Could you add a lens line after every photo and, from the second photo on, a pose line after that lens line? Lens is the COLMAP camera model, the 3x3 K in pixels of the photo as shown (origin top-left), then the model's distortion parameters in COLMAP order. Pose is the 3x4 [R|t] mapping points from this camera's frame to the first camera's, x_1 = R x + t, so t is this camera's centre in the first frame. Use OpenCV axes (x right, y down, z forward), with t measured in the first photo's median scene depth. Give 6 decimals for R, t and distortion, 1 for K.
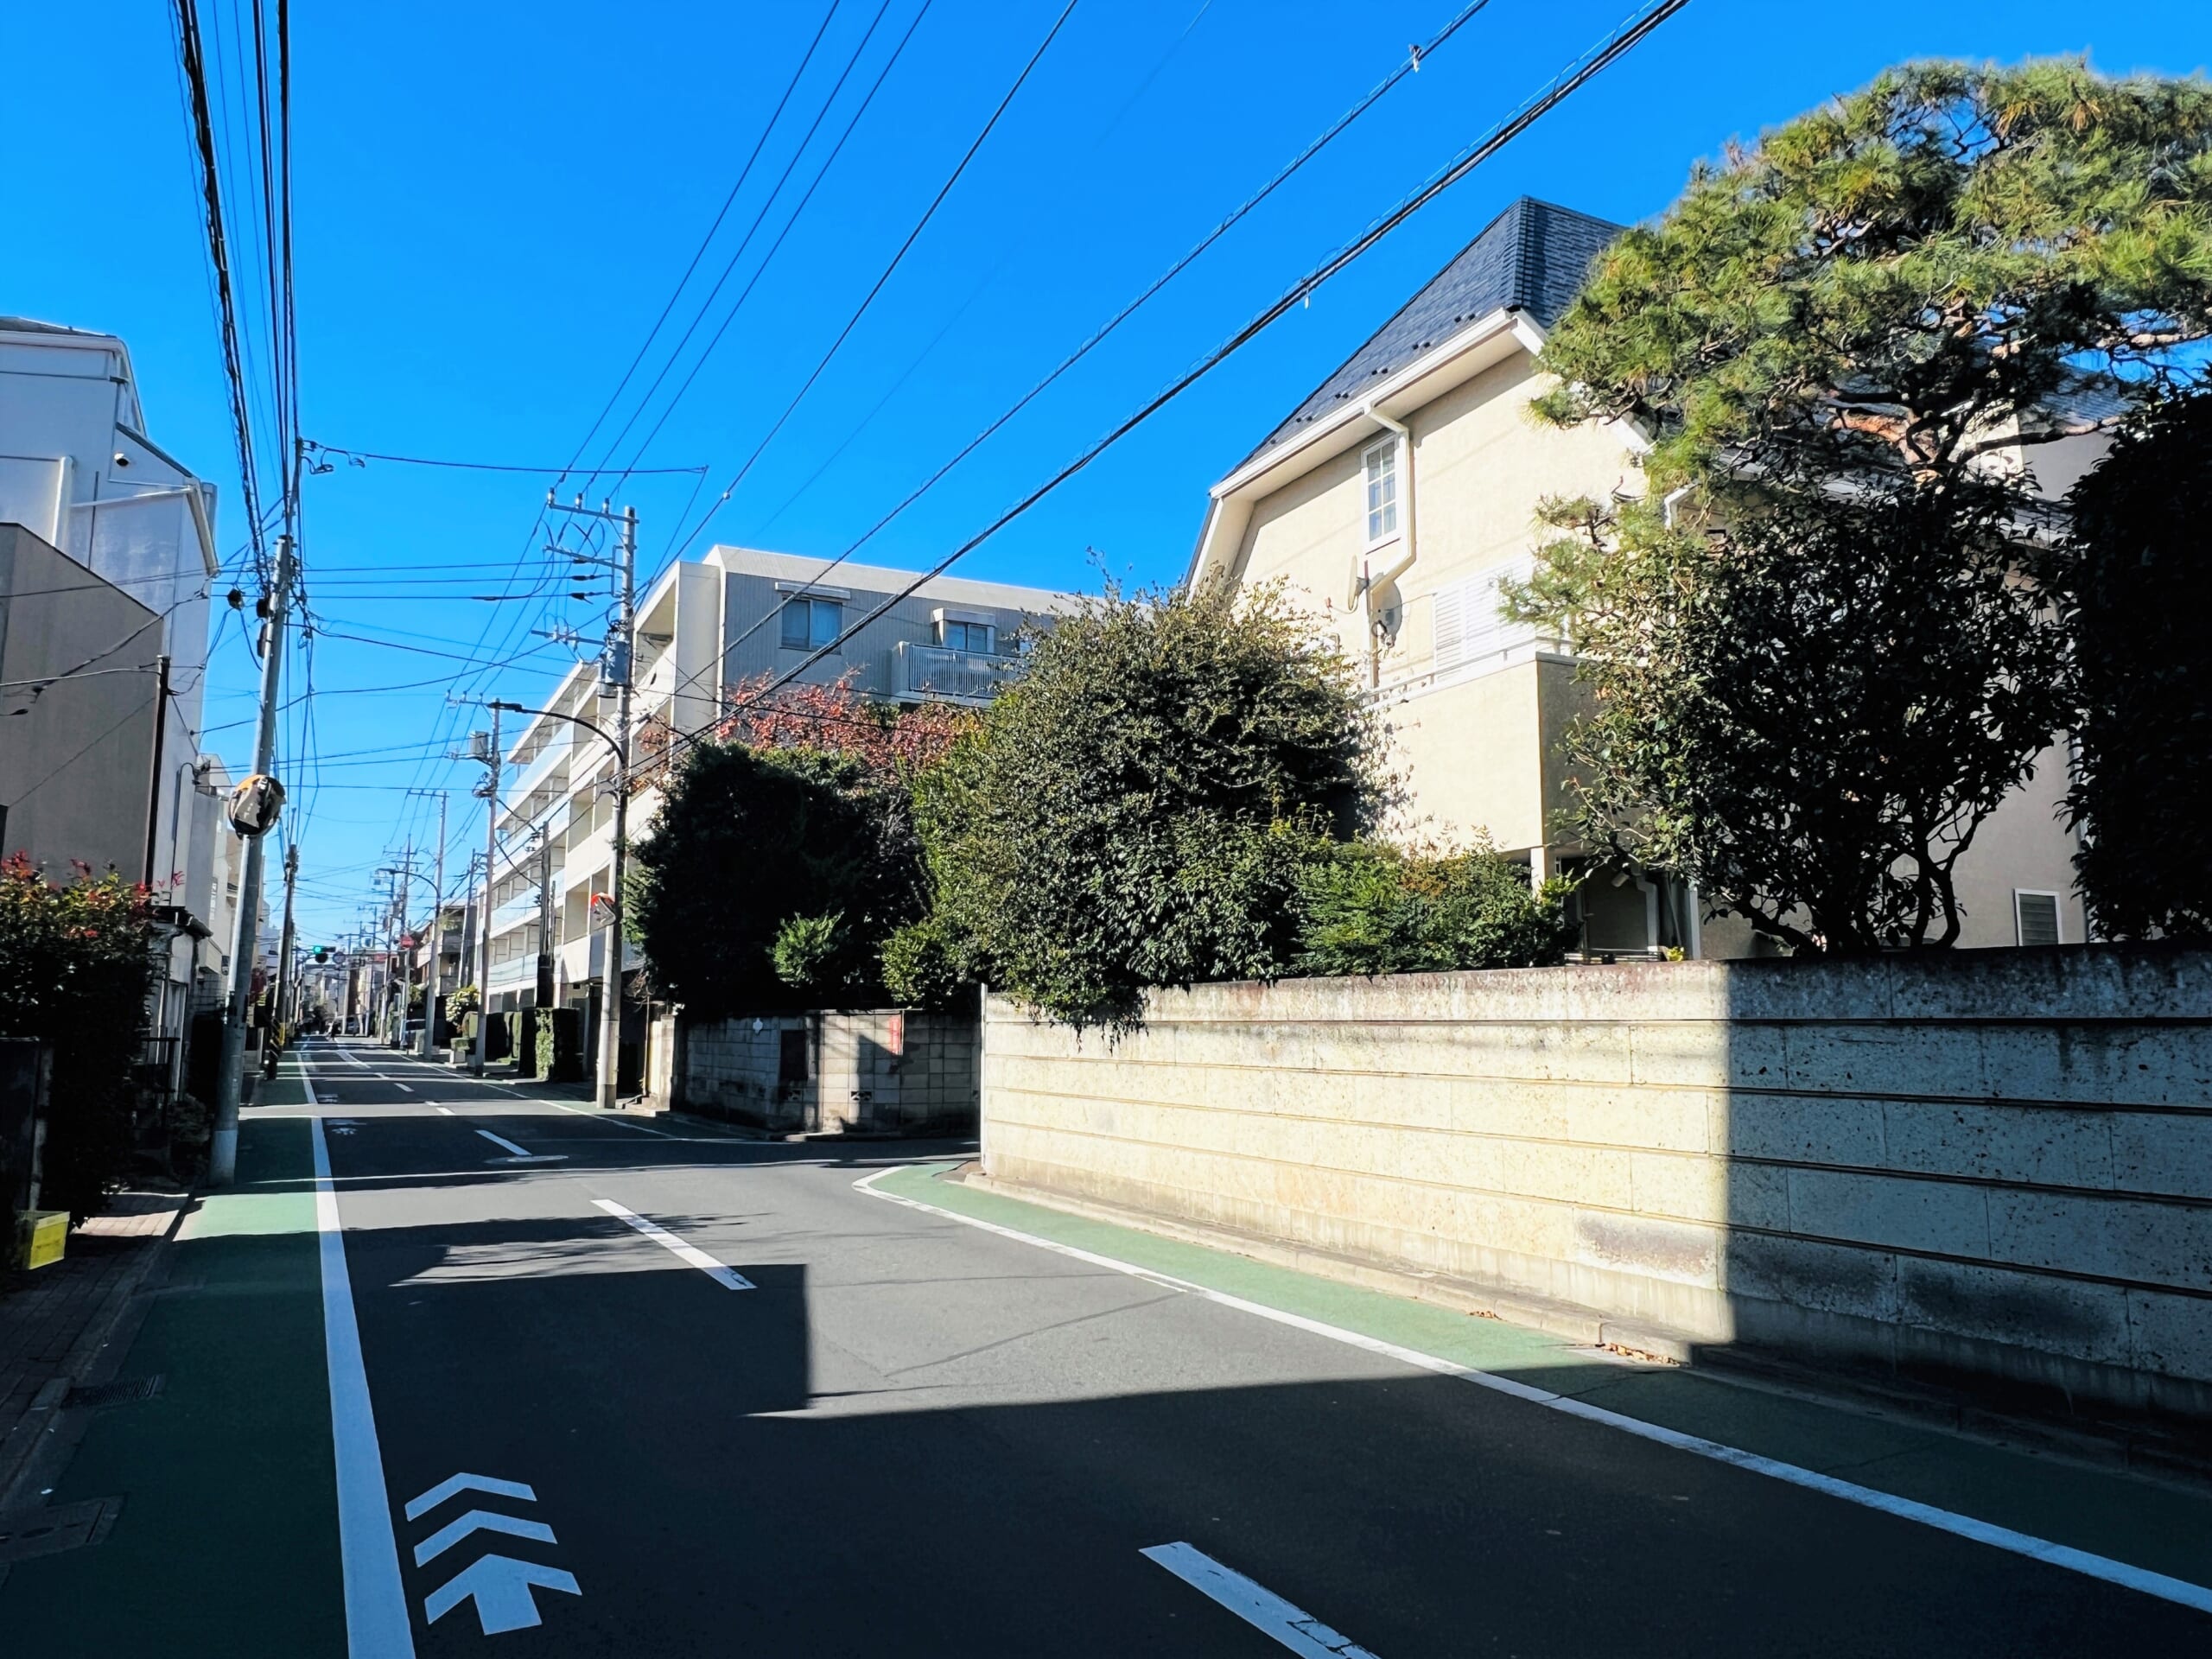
lens RADIAL K [[1486.5, 0, 1106.3], [0, 1486.5, 836.1], [0, 0, 1]] dist [-0.004386, -0.000217]
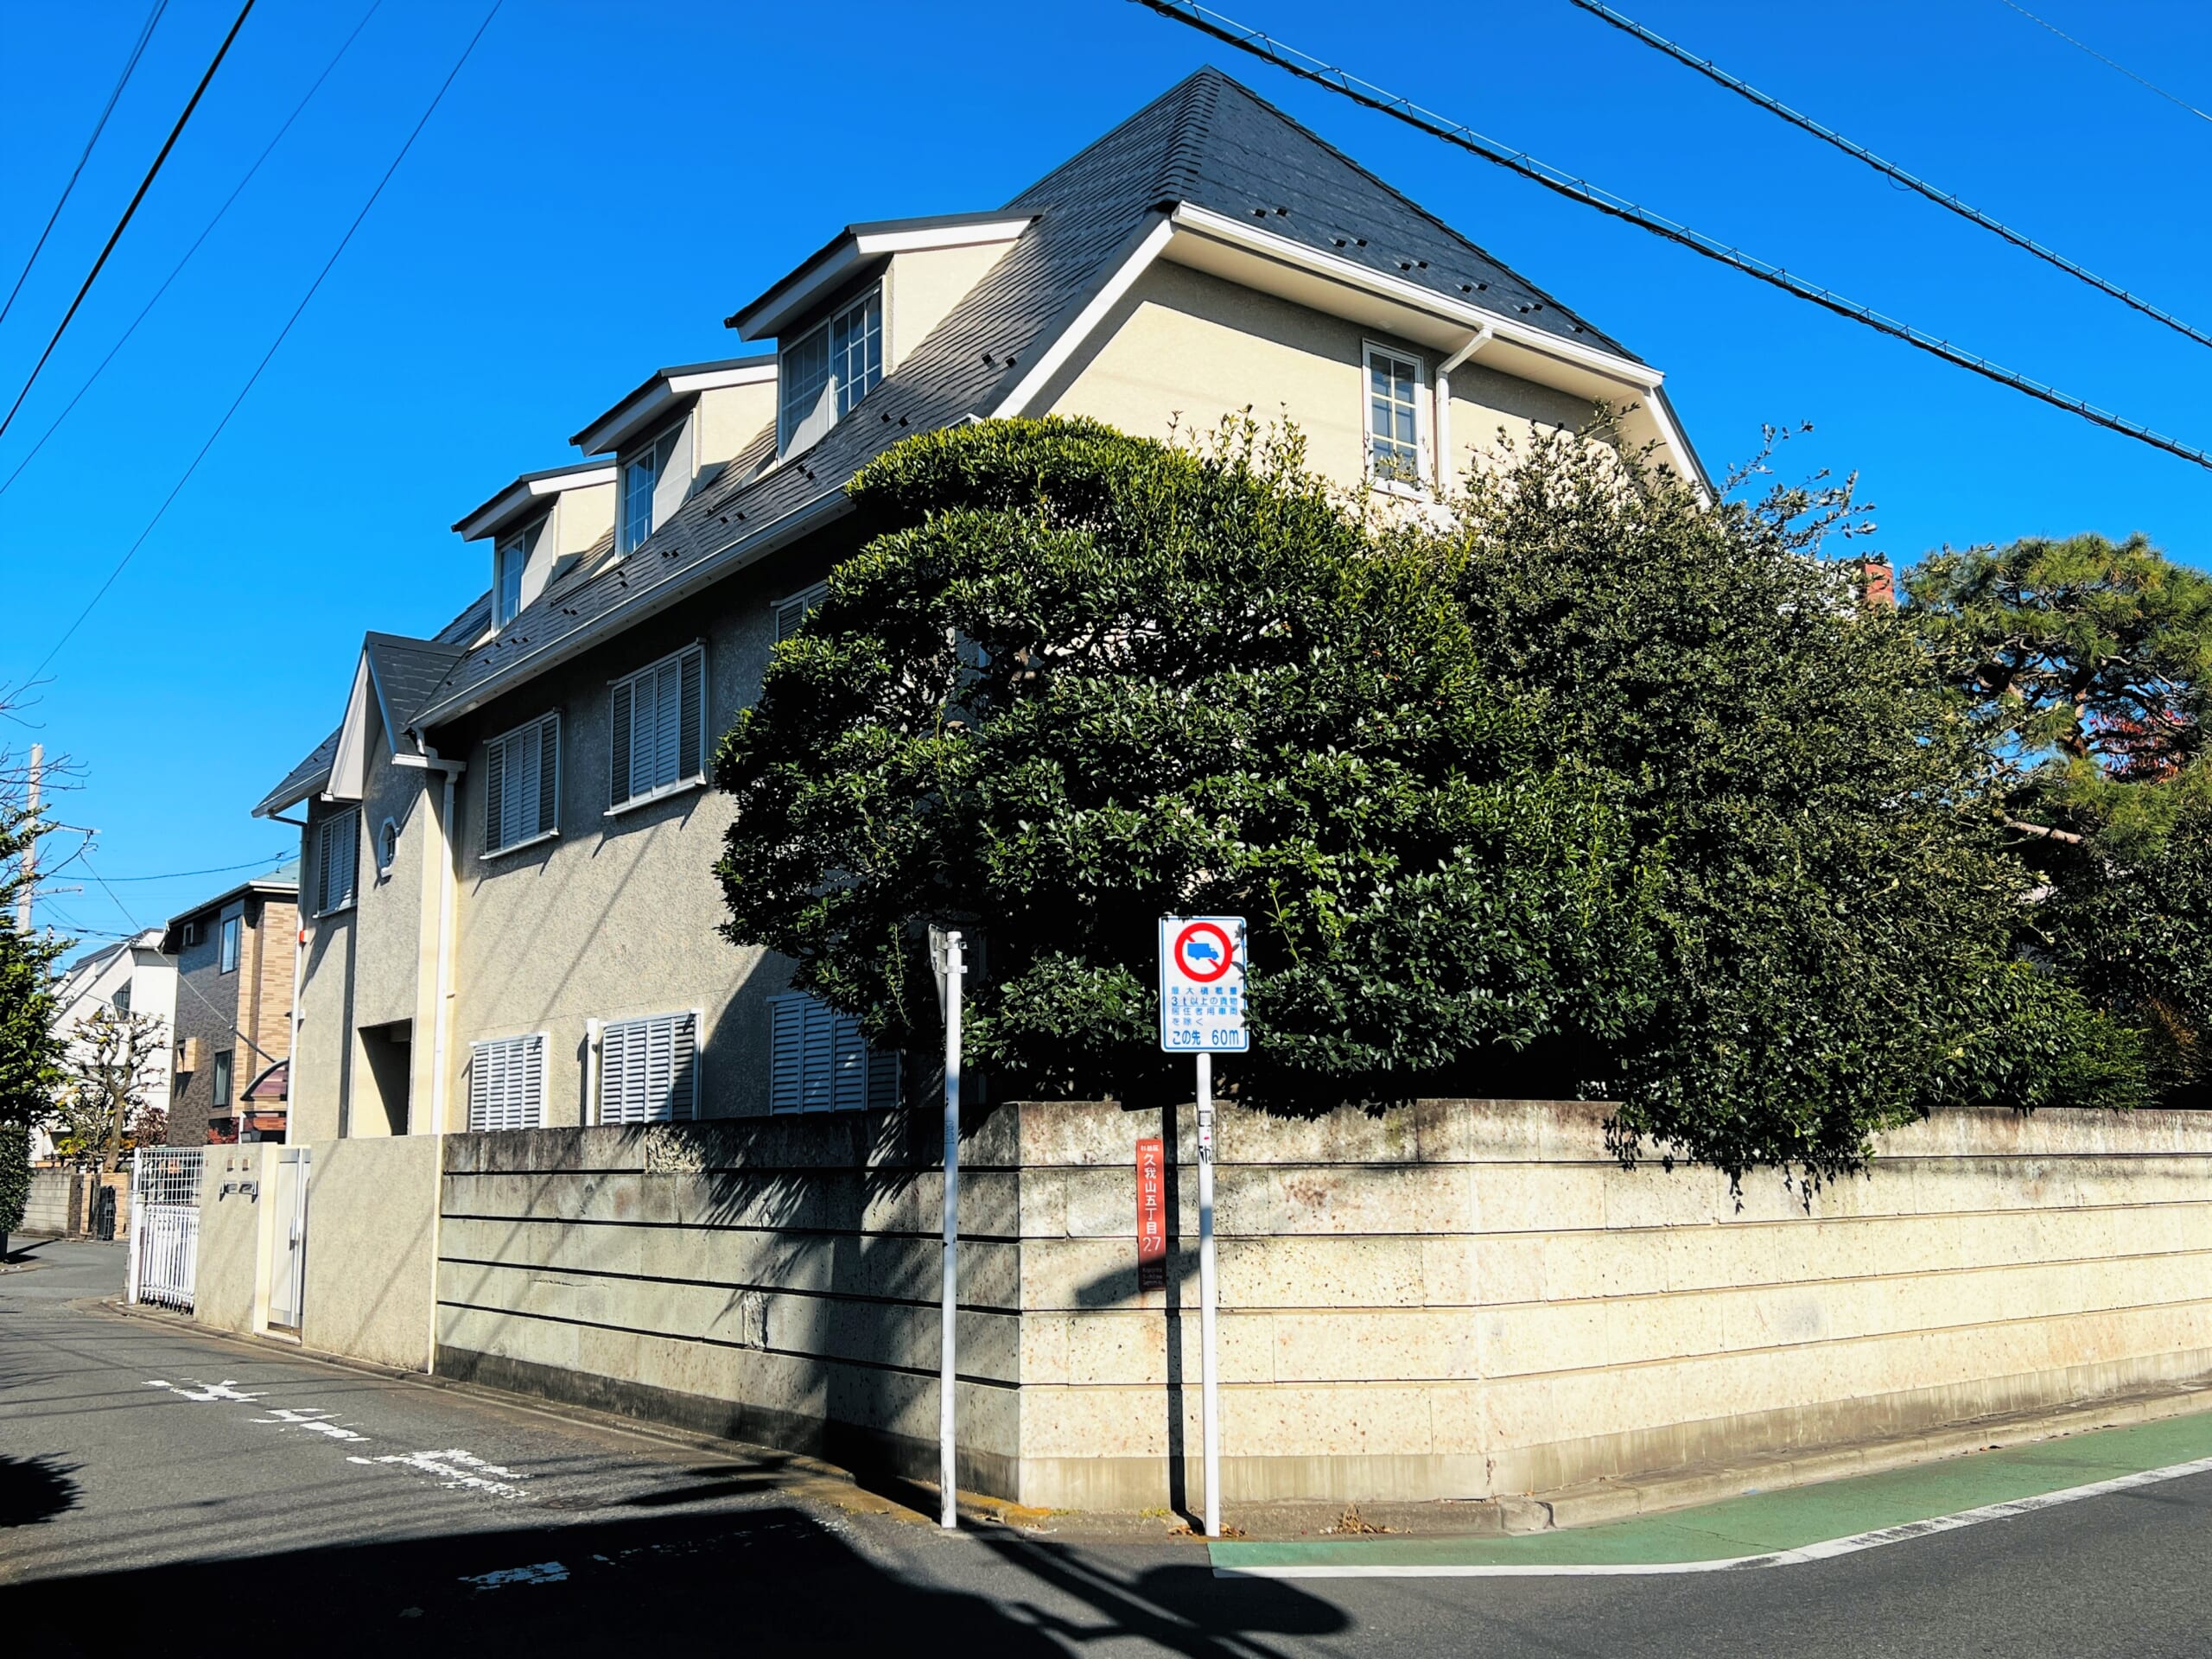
lens RADIAL K [[1974.6, 0, 1106.7], [0, 1974.6, 827.6], [0, 0, 1]] dist [0.018223, 0.008606]
pose [[-0.175390, 0.157296, 0.971852, -0.917417], [-0.116241, 0.976940, -0.179097, 0.198976], [-0.977613, -0.144381, -0.153061, 1.663252]]
